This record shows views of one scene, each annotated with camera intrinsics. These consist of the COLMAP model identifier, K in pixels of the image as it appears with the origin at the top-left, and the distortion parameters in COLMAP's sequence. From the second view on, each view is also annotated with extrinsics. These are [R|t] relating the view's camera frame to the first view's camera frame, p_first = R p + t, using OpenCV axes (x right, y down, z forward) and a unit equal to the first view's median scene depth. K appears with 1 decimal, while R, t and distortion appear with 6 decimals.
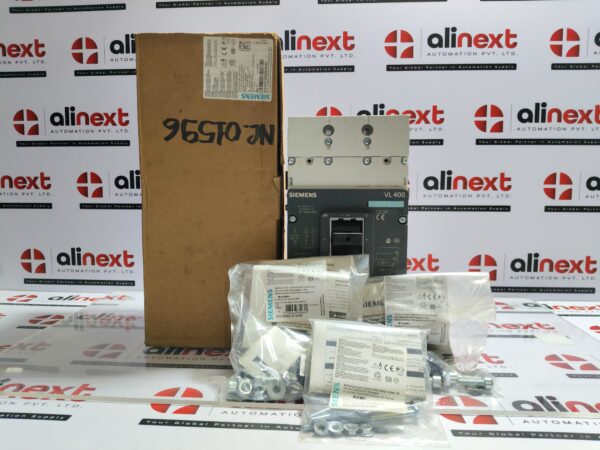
lens RADIAL K [[463.9, 0, 292.6], [0, 463.9, 223.0], [0, 0, 1]] dist [0.006035, -0.070029]
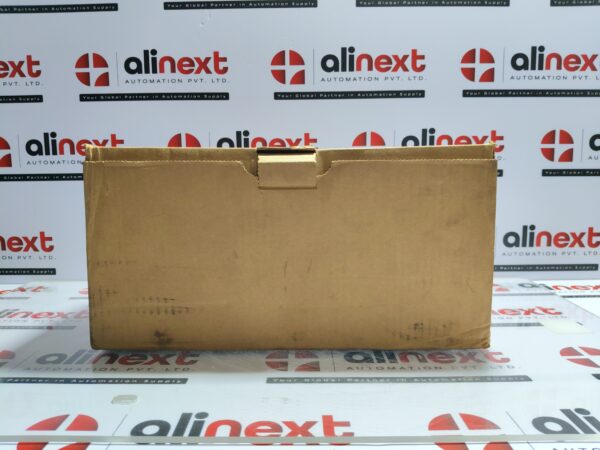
lens RADIAL K [[463.9, 0, 293.5], [0, 463.9, 223.7], [0, 0, 1]] dist [0.006035, -0.070029]
pose [[0.998146, -0.017658, 0.058252, 0.037036], [0.015829, 0.999372, 0.031705, 0.029552], [-0.058776, -0.030724, 0.997798, 0.176589]]
